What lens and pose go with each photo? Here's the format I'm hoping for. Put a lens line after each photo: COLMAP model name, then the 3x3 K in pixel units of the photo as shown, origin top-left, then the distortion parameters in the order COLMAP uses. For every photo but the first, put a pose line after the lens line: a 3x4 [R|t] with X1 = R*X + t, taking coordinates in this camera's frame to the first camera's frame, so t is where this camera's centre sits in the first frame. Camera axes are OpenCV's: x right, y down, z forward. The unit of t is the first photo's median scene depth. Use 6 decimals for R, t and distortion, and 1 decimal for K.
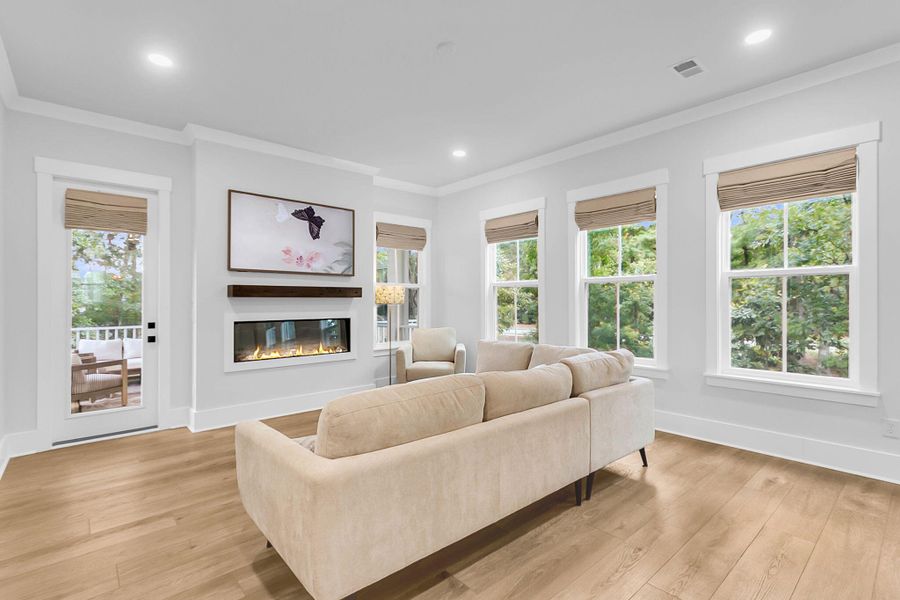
lens RADIAL K [[428.3, 0, 452.1], [0, 428.3, 297.2], [0, 0, 1]] dist [0.005015, 0.003175]
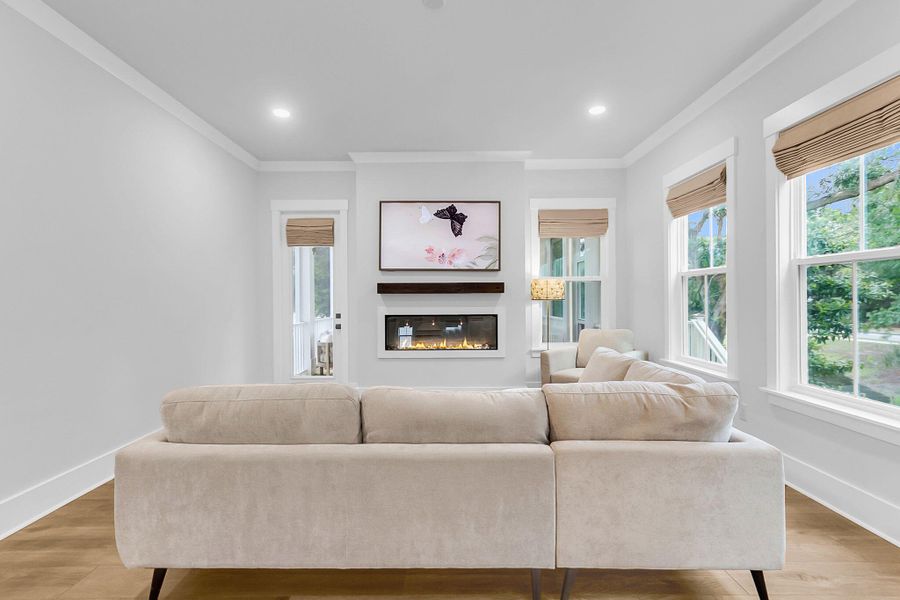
lens RADIAL K [[428.3, 0, 445.2], [0, 428.3, 294.8], [0, 0, 1]] dist [0.005015, 0.003175]
pose [[0.742479, -0.004037, -0.669857, 0.345104], [0.009657, 0.999942, 0.004677, -0.000678], [0.669799, -0.009942, 0.742476, 0.225562]]
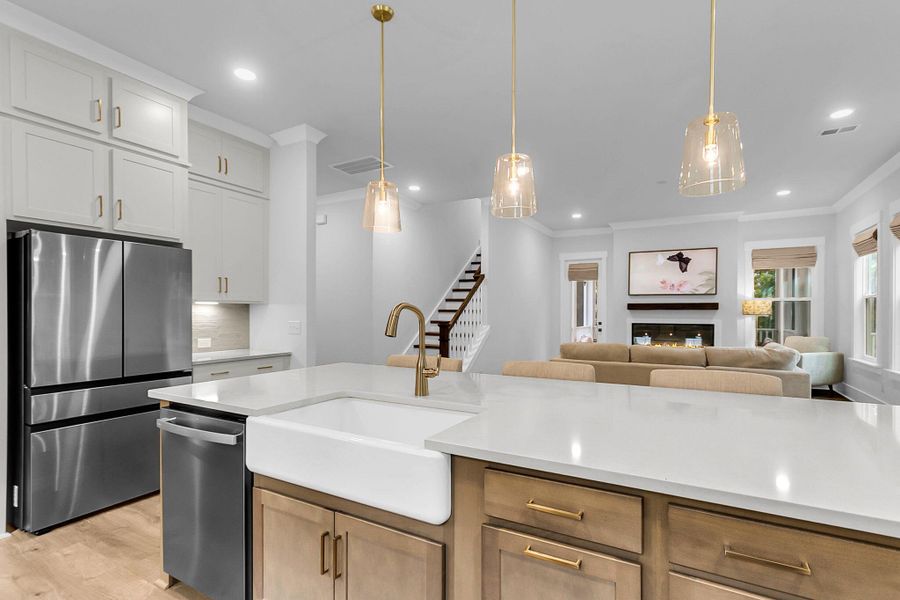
lens RADIAL K [[428.3, 0, 452.1], [0, 428.3, 314.6], [0, 0, 1]] dist [0.005015, 0.003175]
pose [[0.318645, 0.010516, -0.947816, 0.897719], [0.005507, 0.999901, 0.012946, -0.007066], [0.947858, -0.009345, 0.318556, -0.294123]]
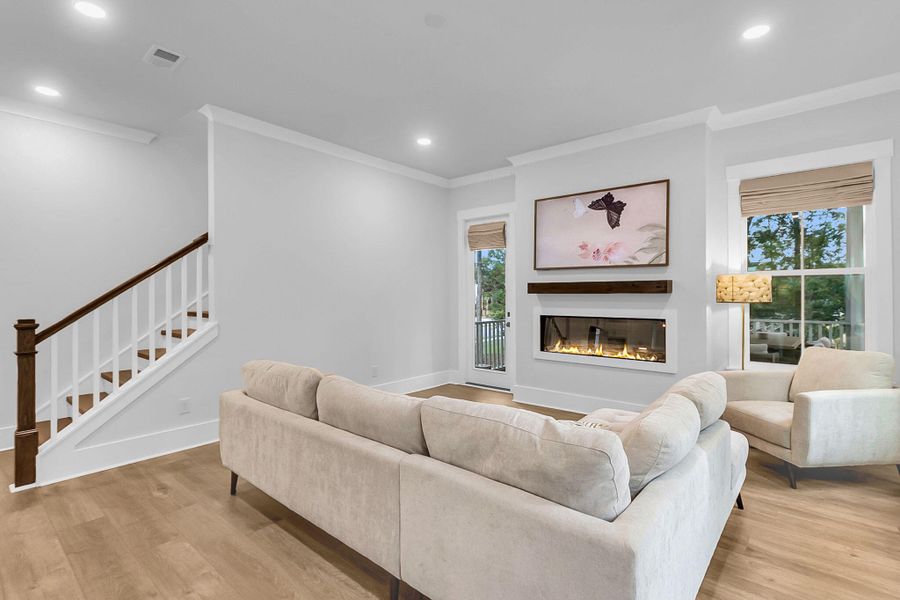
lens RADIAL K [[428.3, 0, 440.7], [0, 428.3, 289.1], [0, 0, 1]] dist [0.005015, 0.003175]
pose [[0.119720, -0.007193, -0.992782, 0.526603], [0.011446, 0.999917, -0.005864, -0.007094], [0.992742, -0.010661, 0.119792, 0.540886]]
